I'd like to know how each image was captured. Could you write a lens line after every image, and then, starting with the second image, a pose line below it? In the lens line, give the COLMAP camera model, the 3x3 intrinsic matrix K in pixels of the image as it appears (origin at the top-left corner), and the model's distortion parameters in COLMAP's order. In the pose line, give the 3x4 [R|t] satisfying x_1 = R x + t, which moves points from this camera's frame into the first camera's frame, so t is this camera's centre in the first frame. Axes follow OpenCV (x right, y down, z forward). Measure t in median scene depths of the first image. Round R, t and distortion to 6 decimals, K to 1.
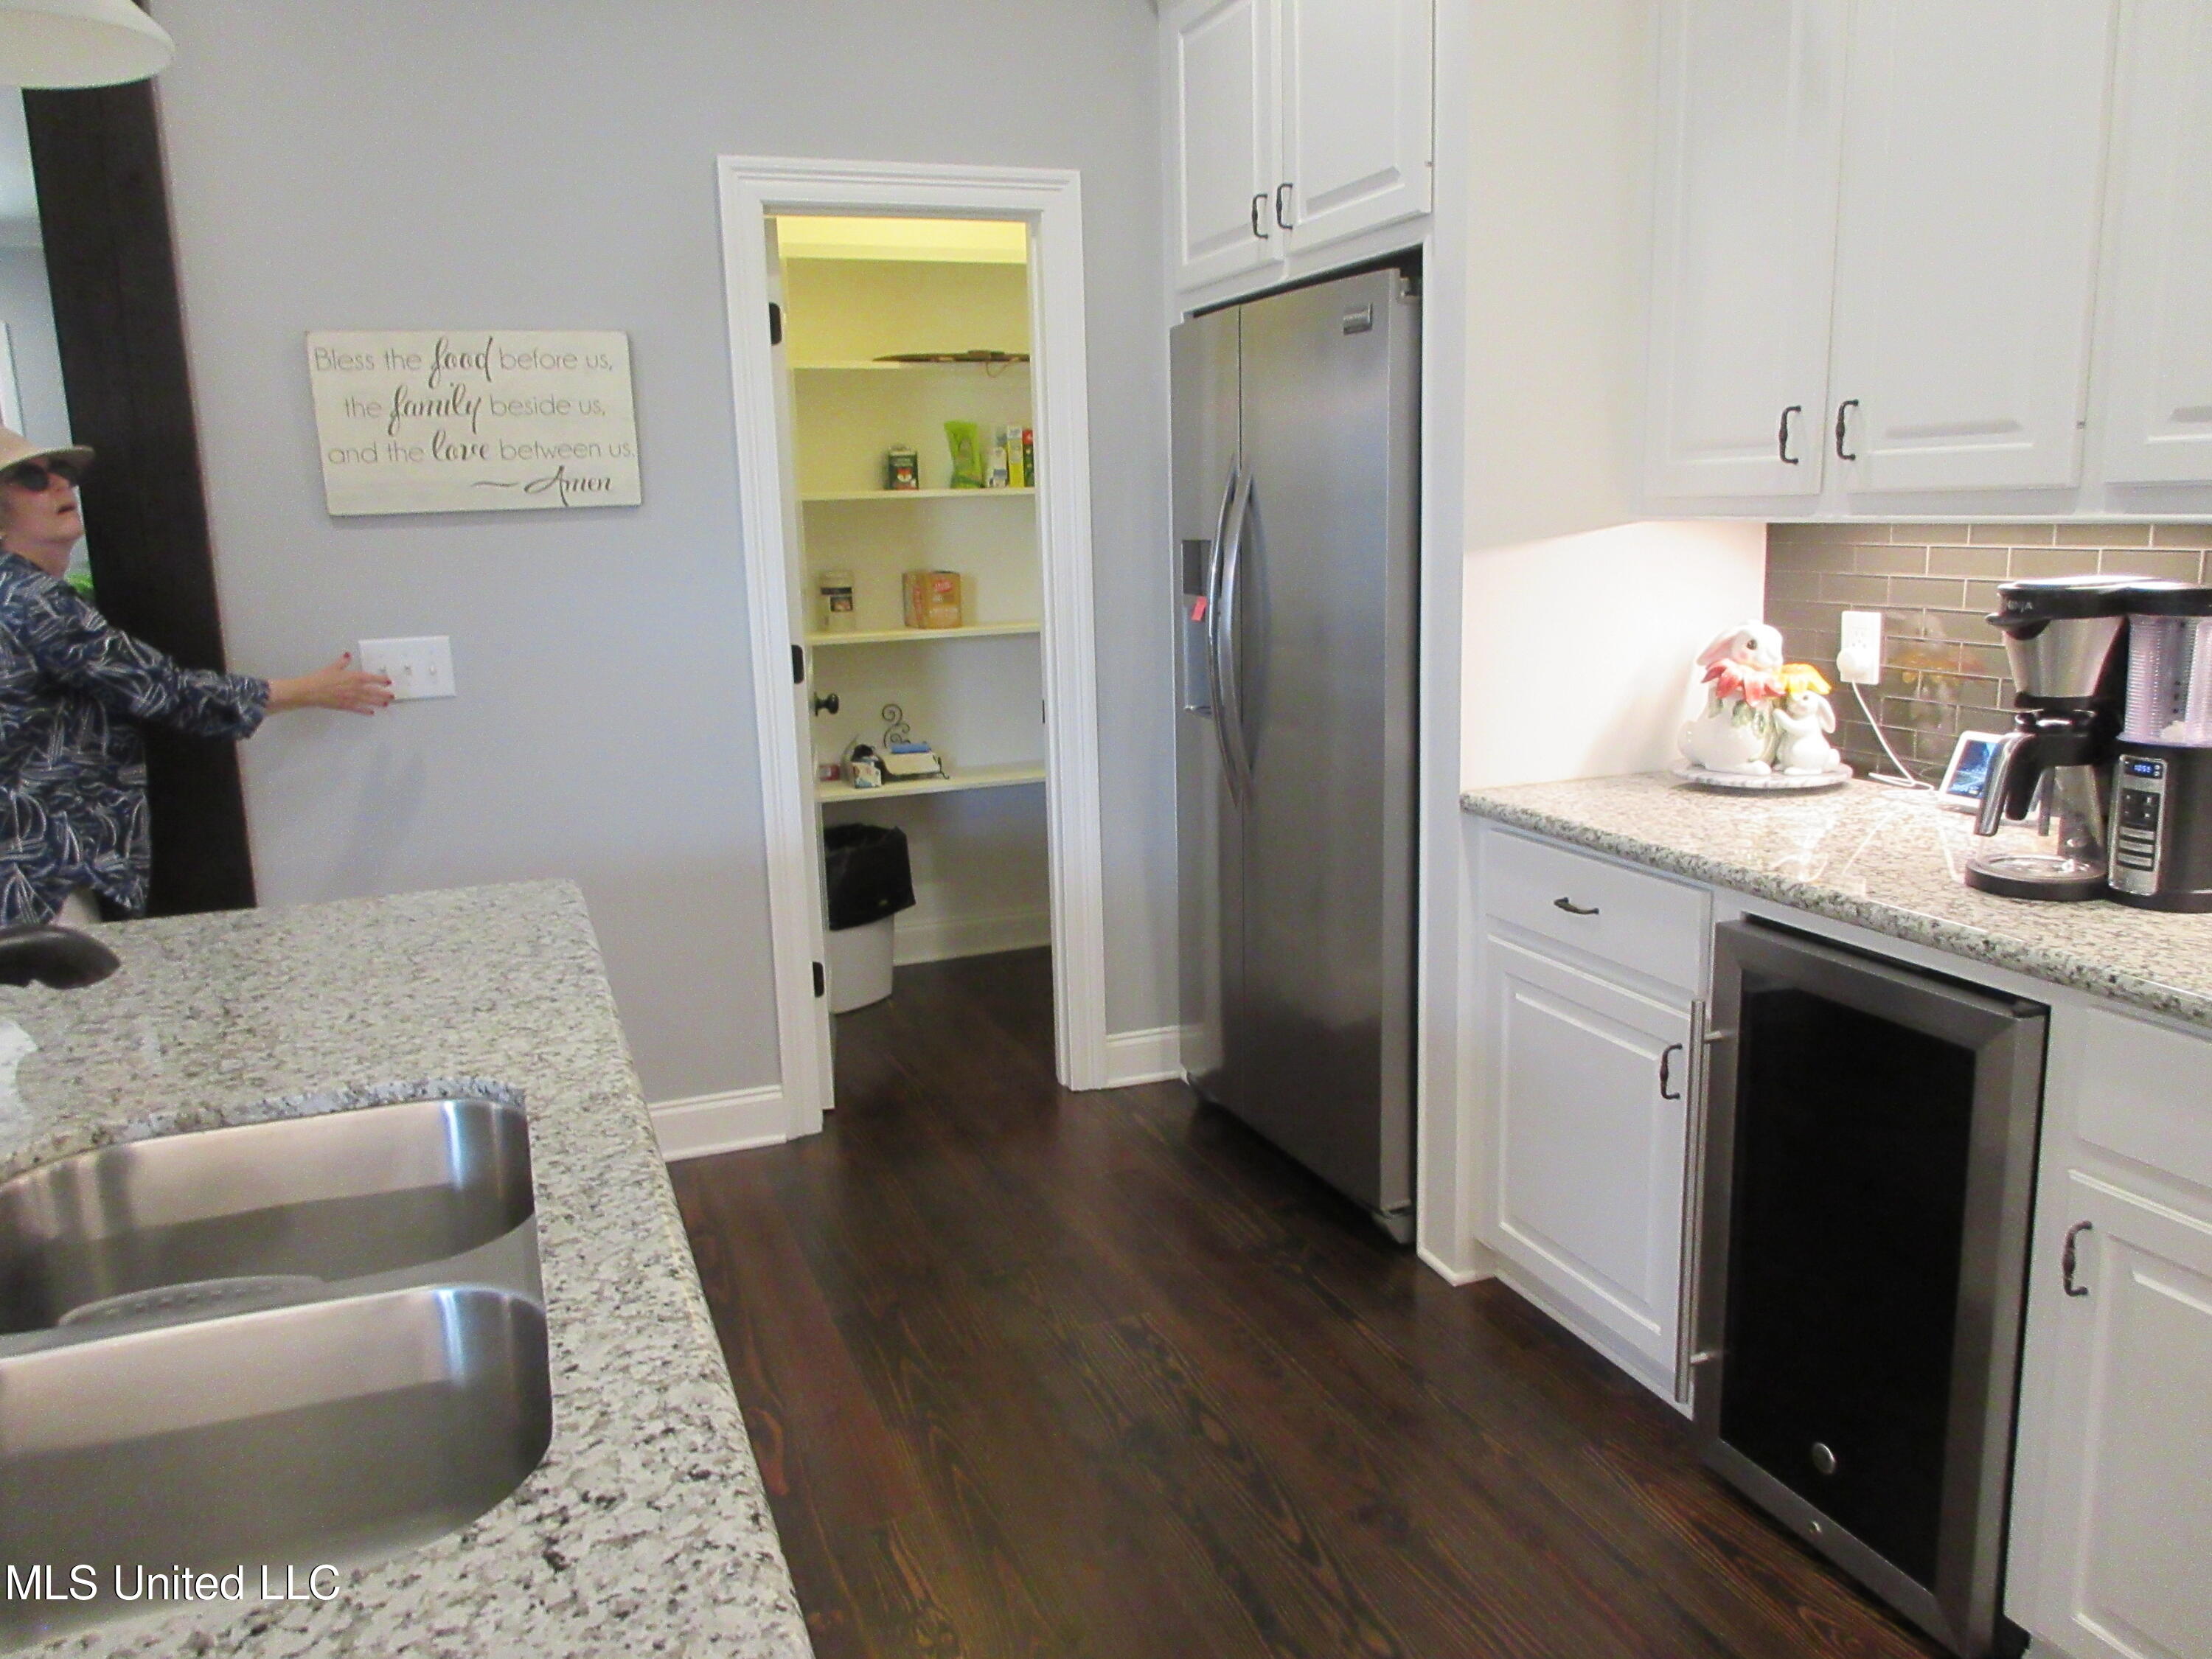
lens RADIAL K [[1631.4, 0, 1106.0], [0, 1631.4, 829.5], [0, 0, 1]] dist [-0.004259, -0.001338]
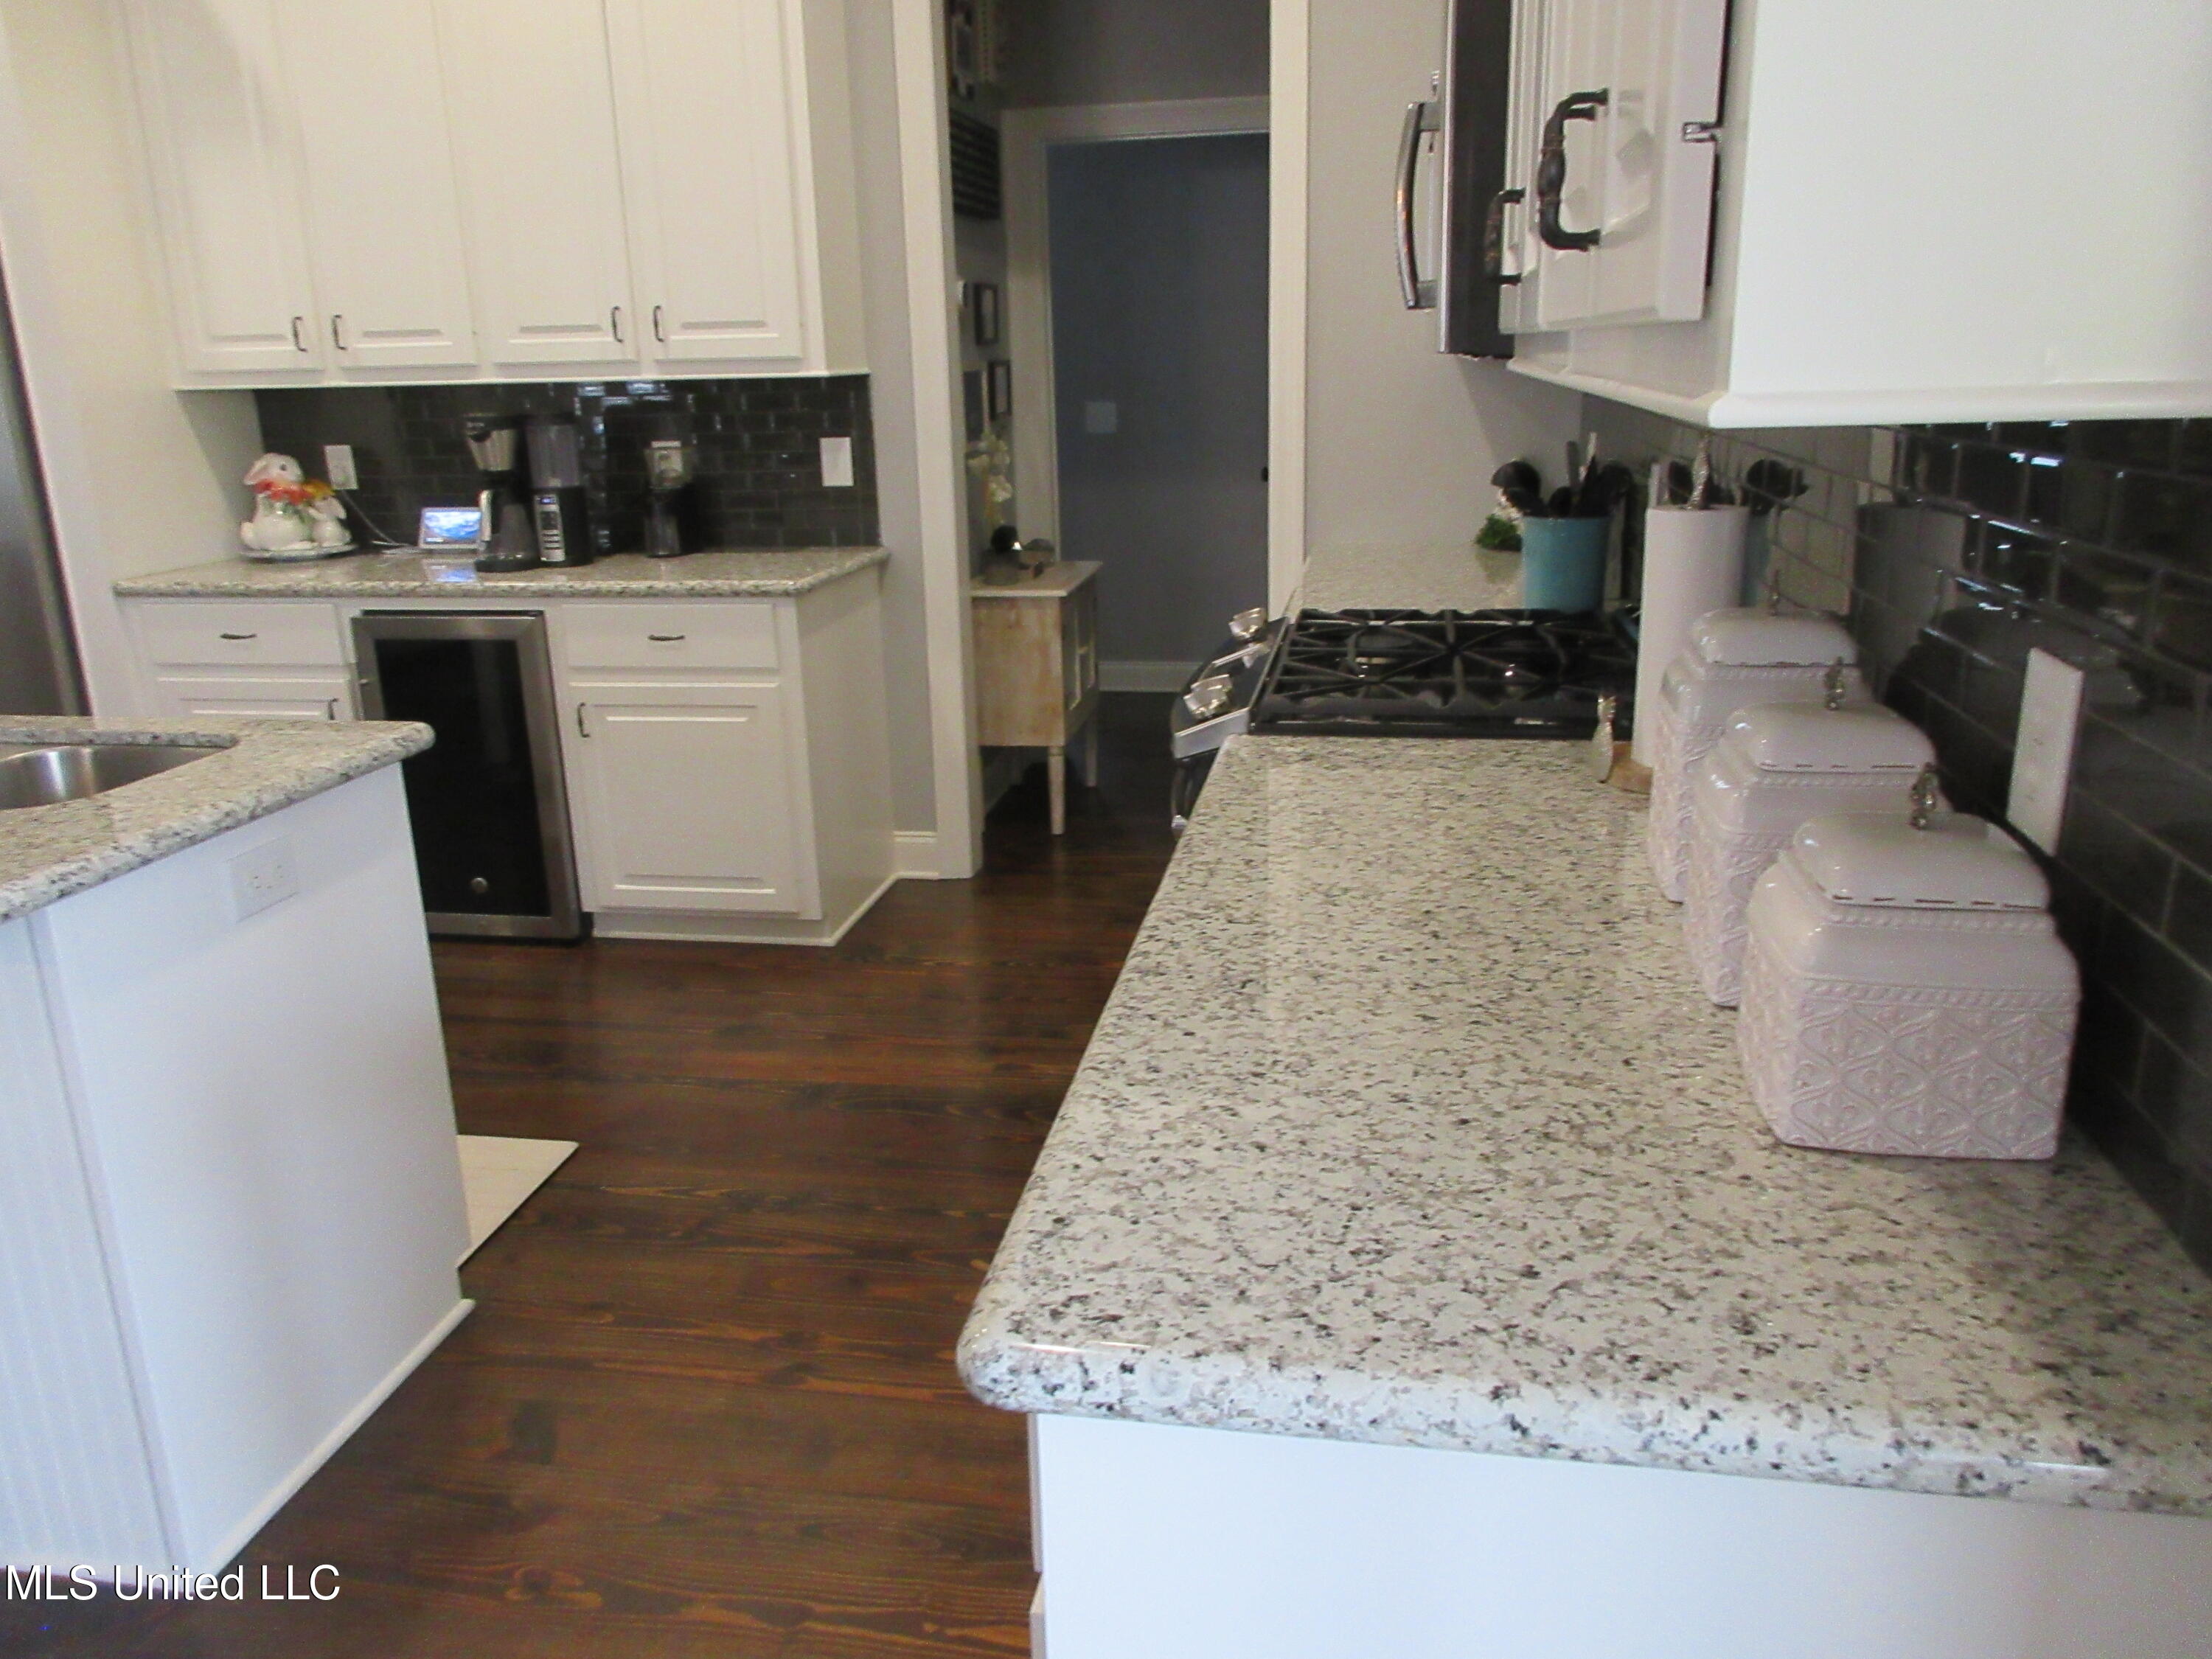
lens RADIAL K [[1631.4, 0, 1106.0], [0, 1631.4, 829.5], [0, 0, 1]] dist [-0.004259, -0.001338]
pose [[0.512572, -0.230752, 0.827057, -0.686154], [0.177964, 0.970847, 0.160576, 0.136903], [-0.839999, 0.064880, 0.538695, -0.590206]]
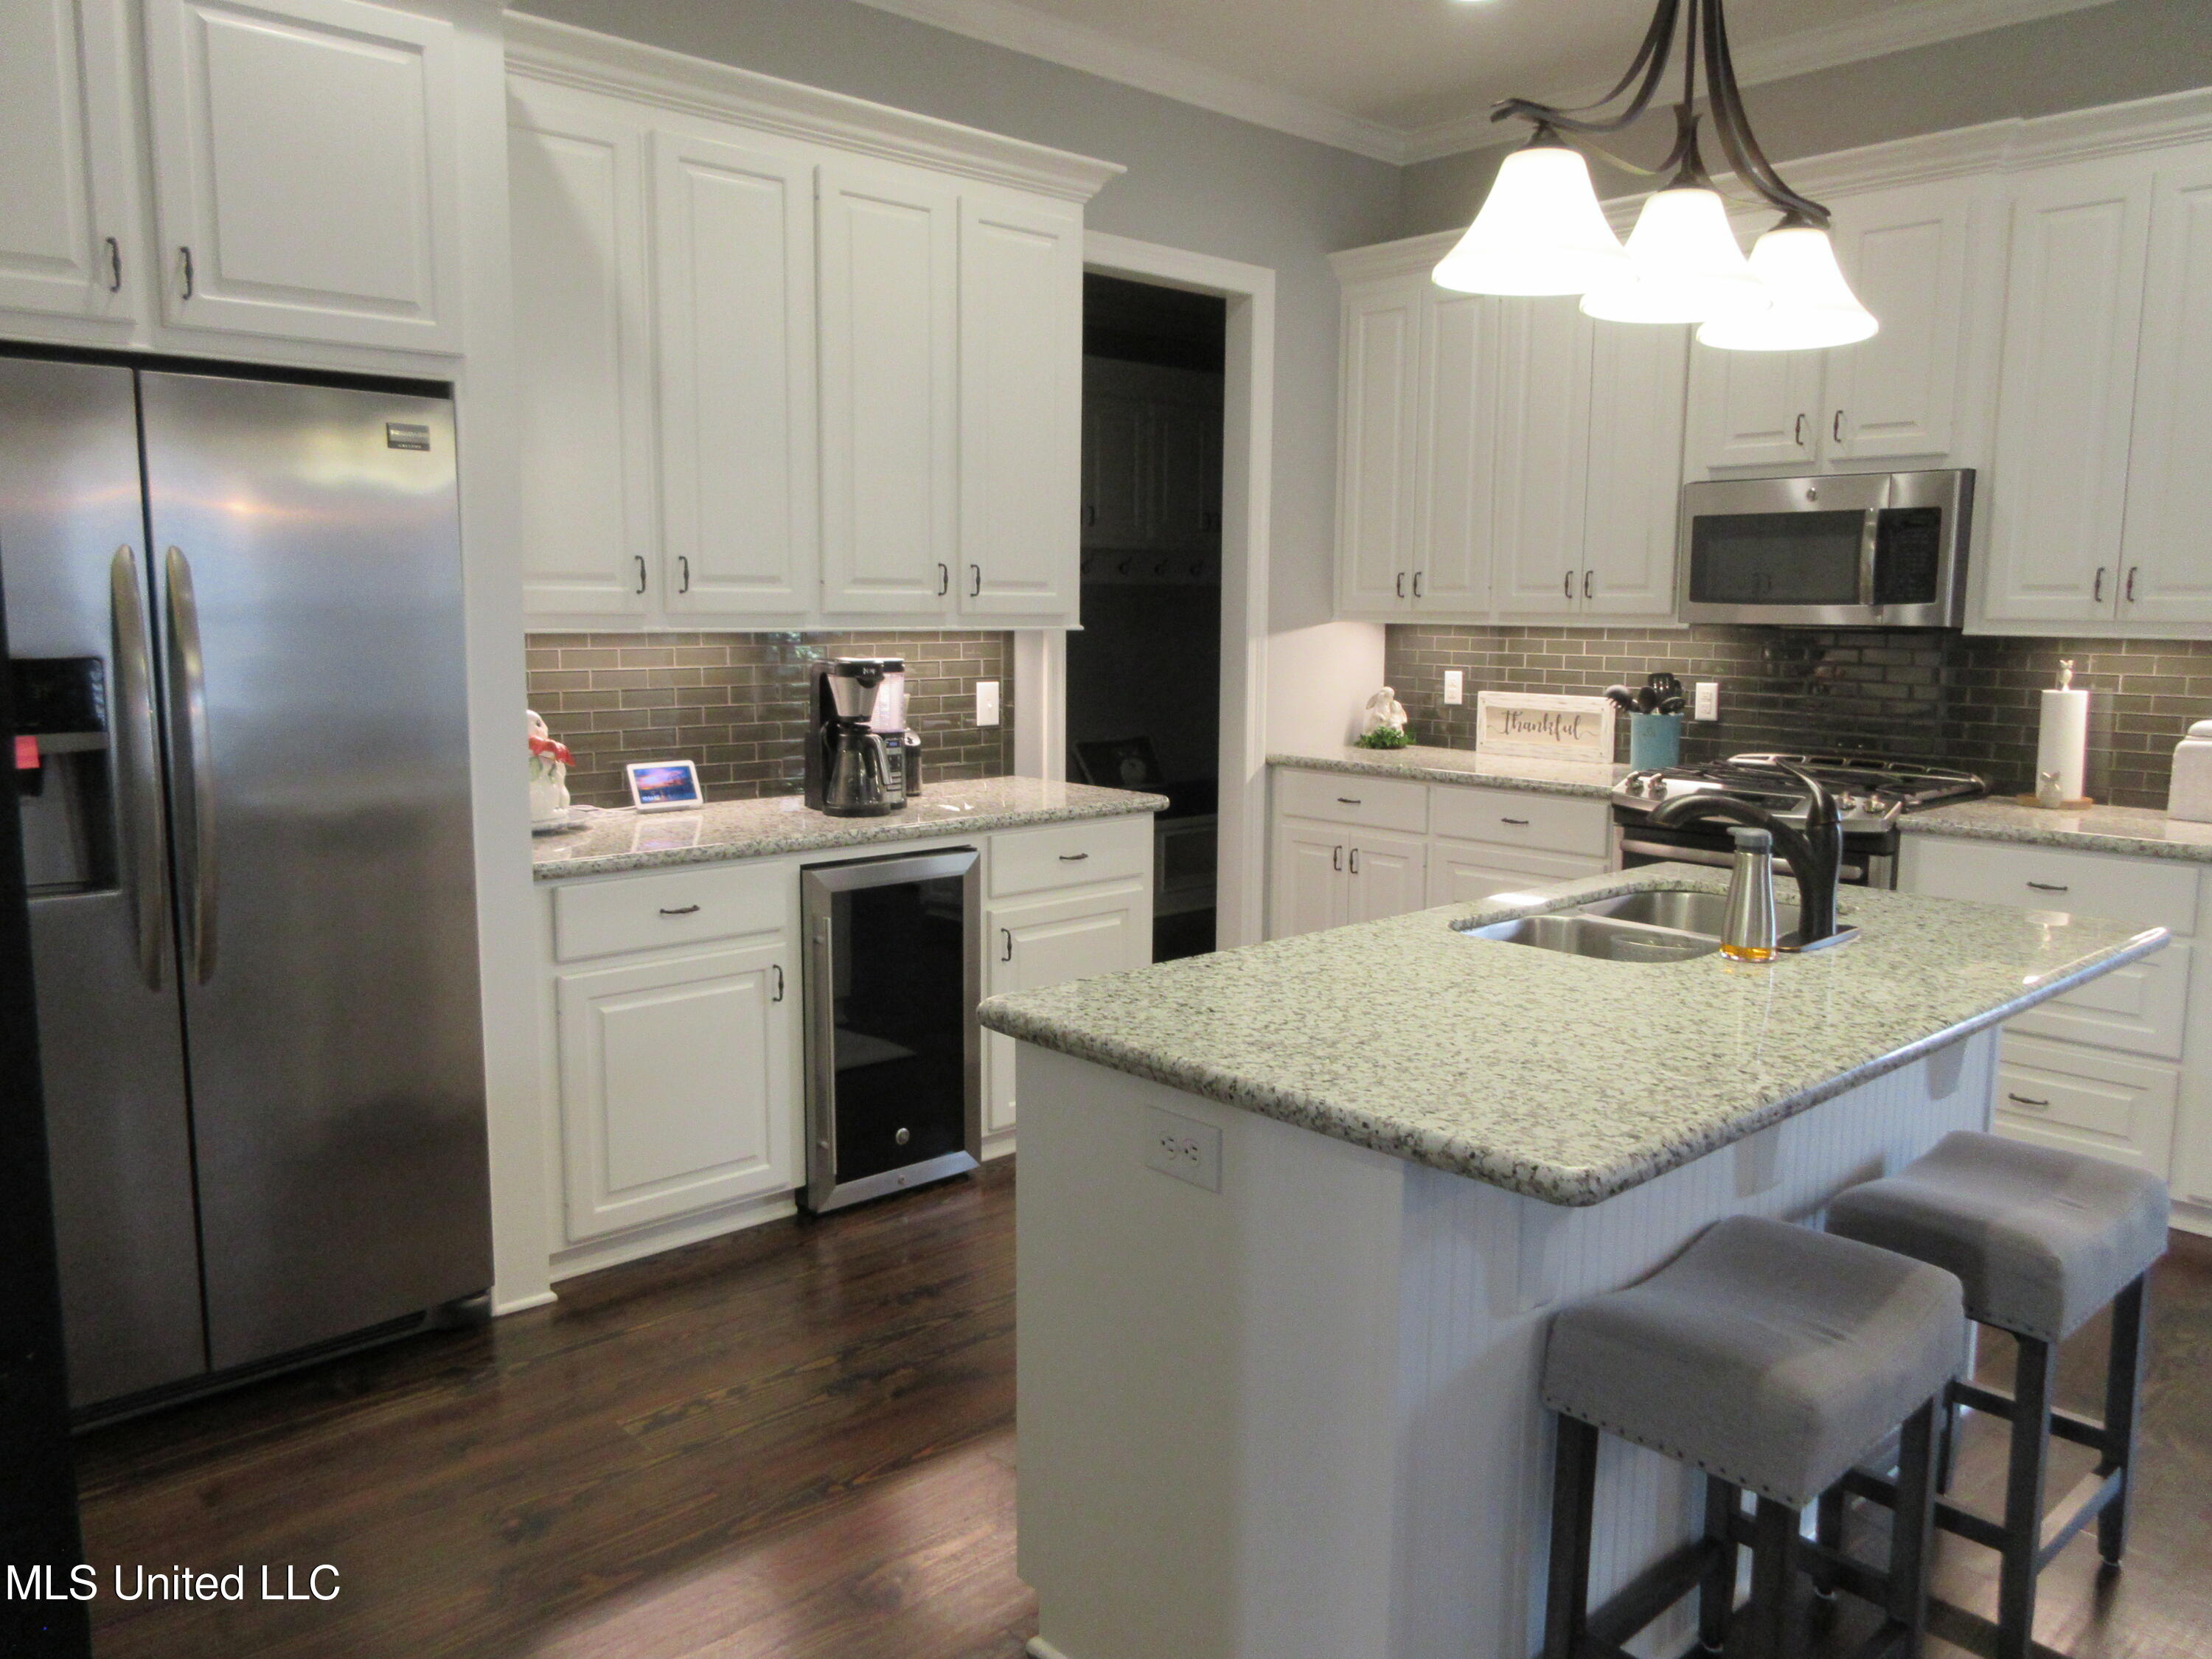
lens RADIAL K [[1631.4, 0, 1106.0], [0, 1631.4, 829.5], [0, 0, 1]] dist [-0.004259, -0.001338]
pose [[-0.375694, -0.103670, 0.920927, -1.188572], [0.188739, 0.964338, 0.185553, -0.220923], [-0.907321, 0.243526, -0.342729, 1.230508]]
